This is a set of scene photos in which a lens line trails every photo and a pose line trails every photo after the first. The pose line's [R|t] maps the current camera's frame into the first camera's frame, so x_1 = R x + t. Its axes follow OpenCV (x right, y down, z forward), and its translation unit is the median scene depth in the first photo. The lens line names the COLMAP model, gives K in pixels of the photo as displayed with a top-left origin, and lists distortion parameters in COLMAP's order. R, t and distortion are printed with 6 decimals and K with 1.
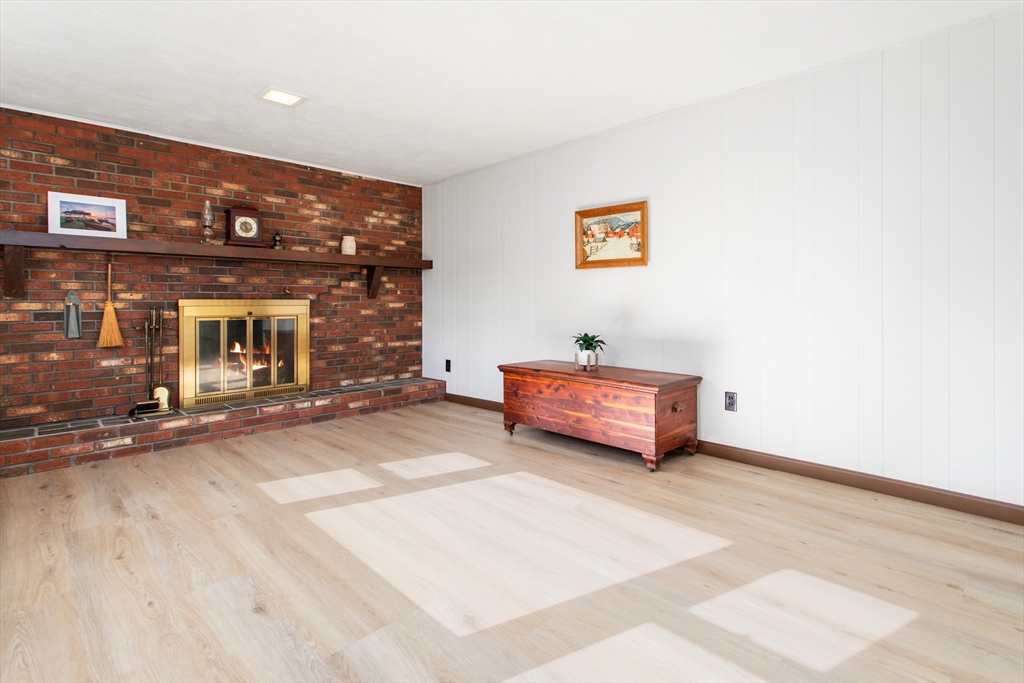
lens RADIAL K [[498.9, 0, 516.2], [0, 498.9, 299.8], [0, 0, 1]] dist [0.001390, 0.000092]
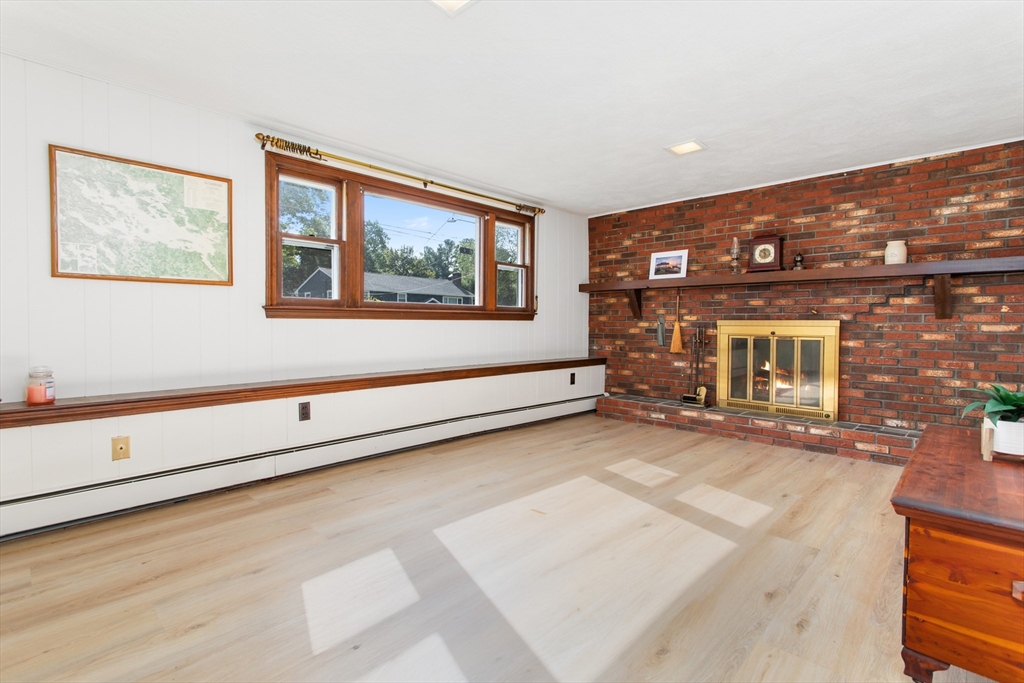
lens RADIAL K [[476.7, 0, 512.8], [0, 476.7, 330.9], [0, 0, 1]] dist [-0.002435, -0.000003]
pose [[0.013930, 0.020260, -0.999698, 0.470495], [0.000049, 0.999795, 0.020263, 0.001489], [0.999903, -0.000332, 0.013926, 0.416089]]
